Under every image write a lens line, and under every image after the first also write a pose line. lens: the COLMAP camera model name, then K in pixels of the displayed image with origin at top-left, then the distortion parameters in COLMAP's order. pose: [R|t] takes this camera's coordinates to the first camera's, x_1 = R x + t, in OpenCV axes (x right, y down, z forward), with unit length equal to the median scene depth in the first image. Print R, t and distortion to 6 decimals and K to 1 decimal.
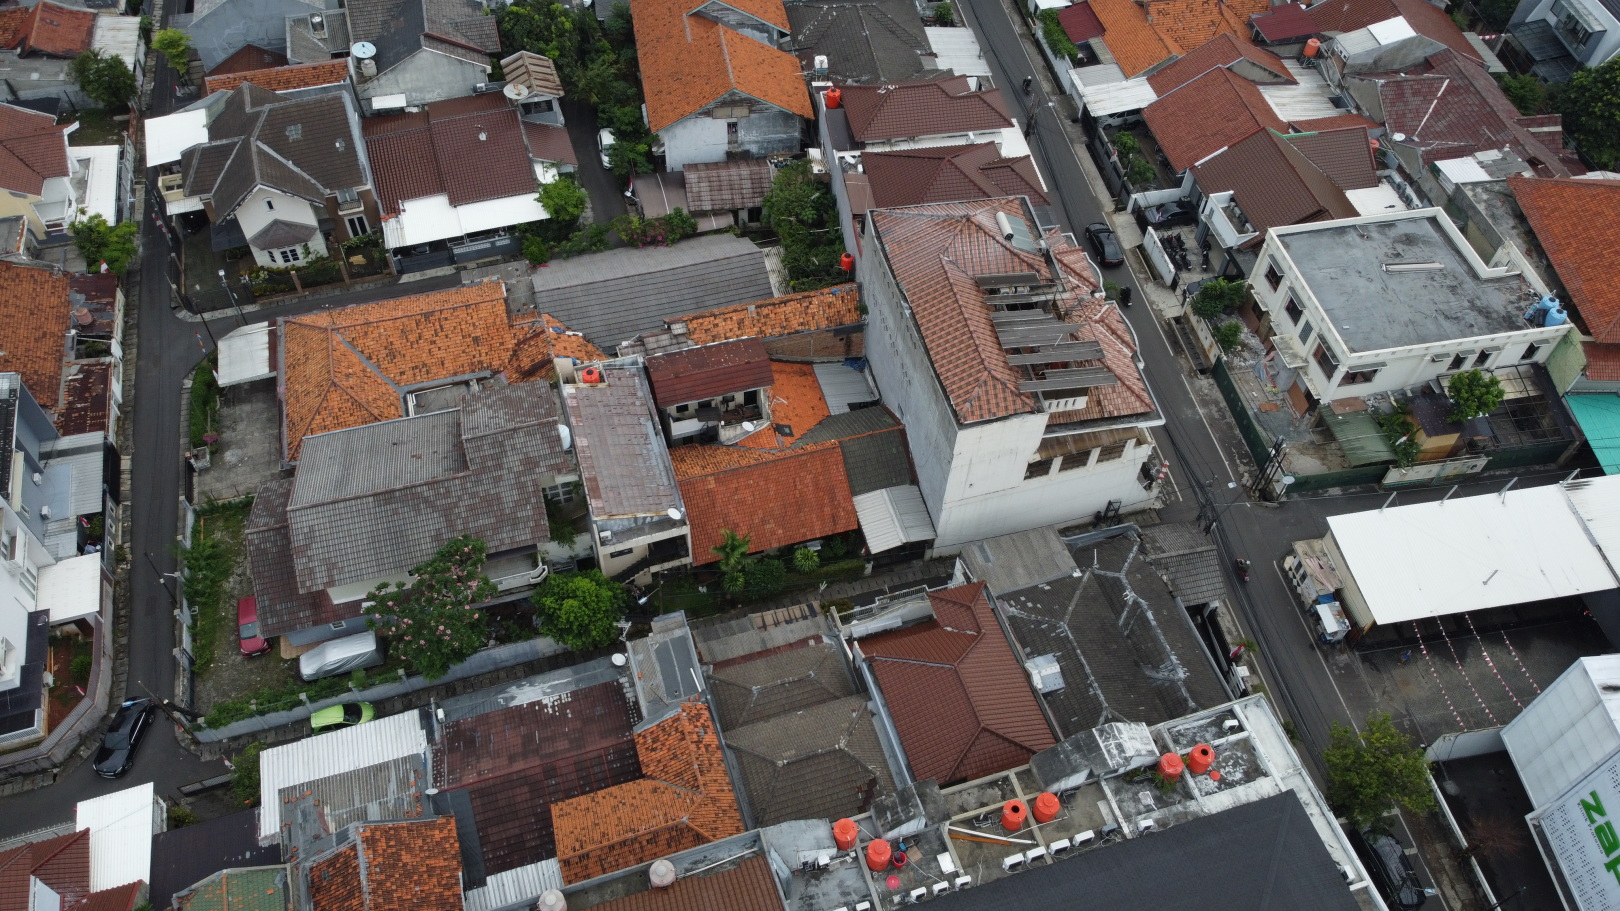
lens RADIAL K [[1222.9, 0, 811.7], [0, 1222.9, 452.2], [0, 0, 1]] dist [0.001766, -0.006639]
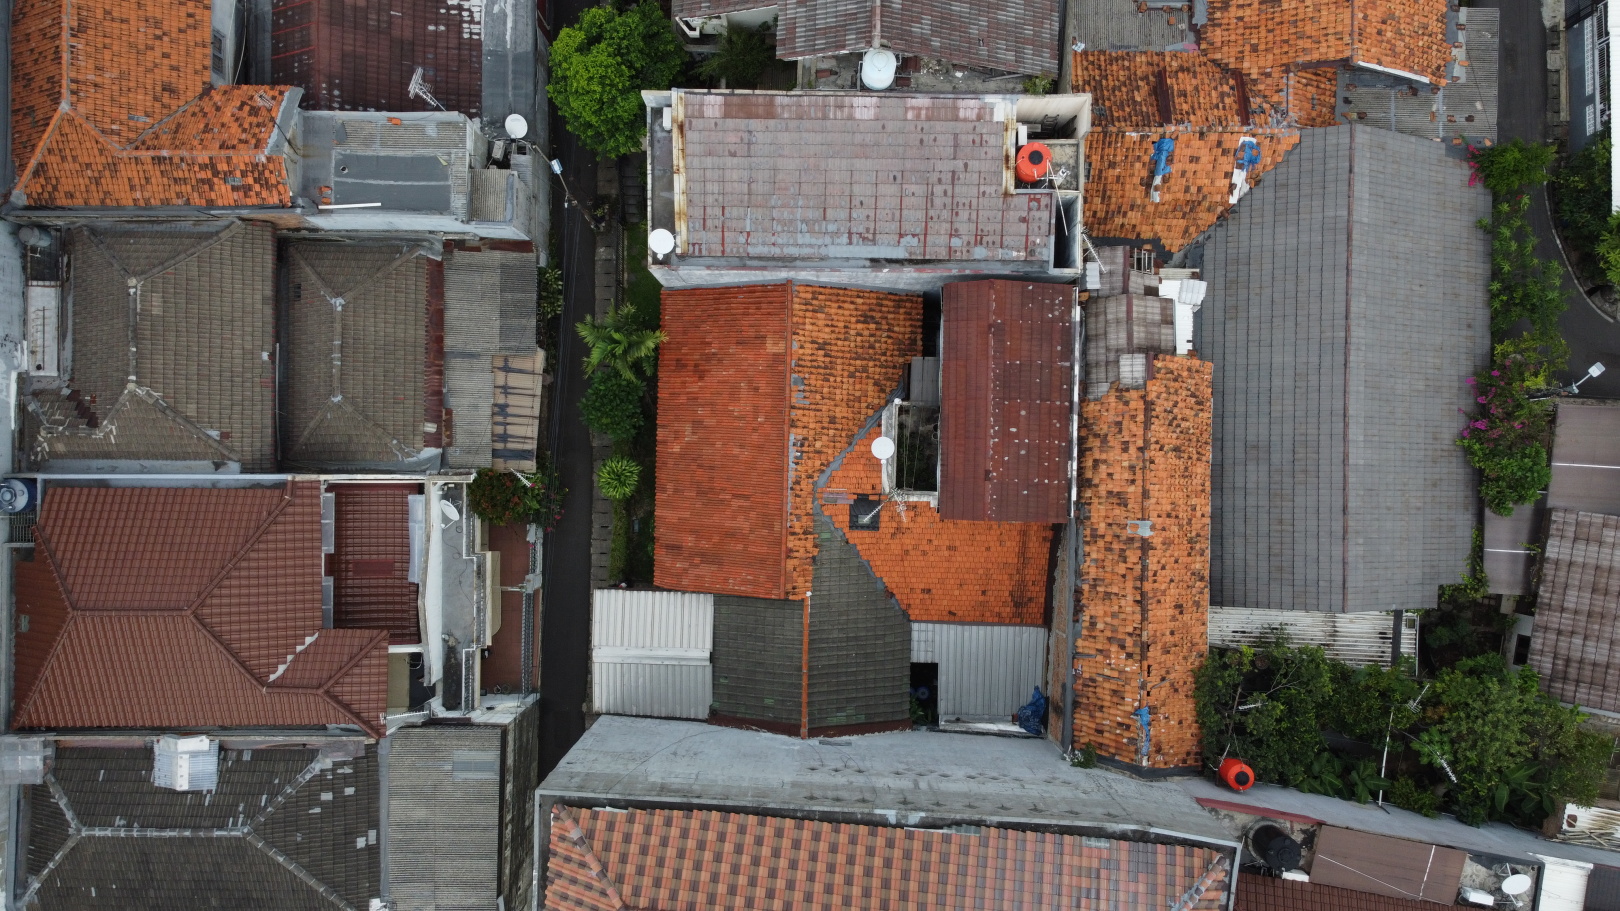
lens RADIAL K [[1222.9, 0, 809.5], [0, 1222.9, 459.2], [0, 0, 1]] dist [0.001766, -0.006639]
pose [[-0.308669, 0.950449, -0.037005, -0.019080], [-0.746436, -0.217933, 0.628759, -0.338706], [0.589539, 0.221700, 0.776719, 0.596271]]
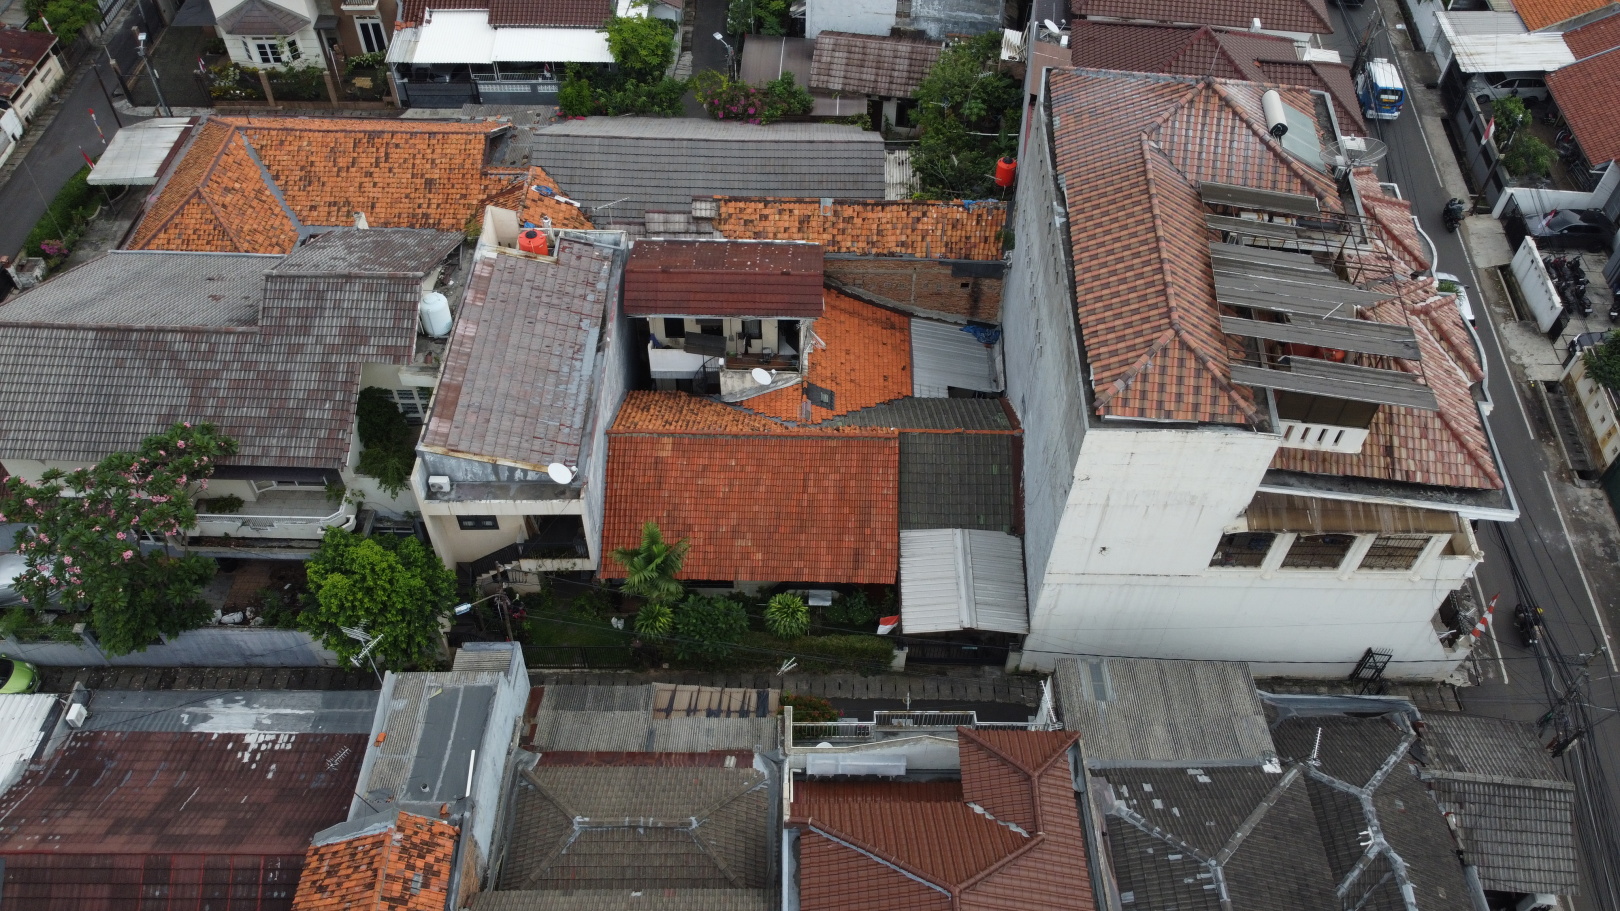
lens RADIAL K [[1222.9, 0, 812.3], [0, 1222.9, 456.6], [0, 0, 1]] dist [0.001766, -0.006639]
pose [[0.954924, 0.214761, -0.204934, 0.106136], [-0.227105, 0.973111, -0.038459, 0.035623], [0.191164, 0.083267, 0.978020, 0.437869]]
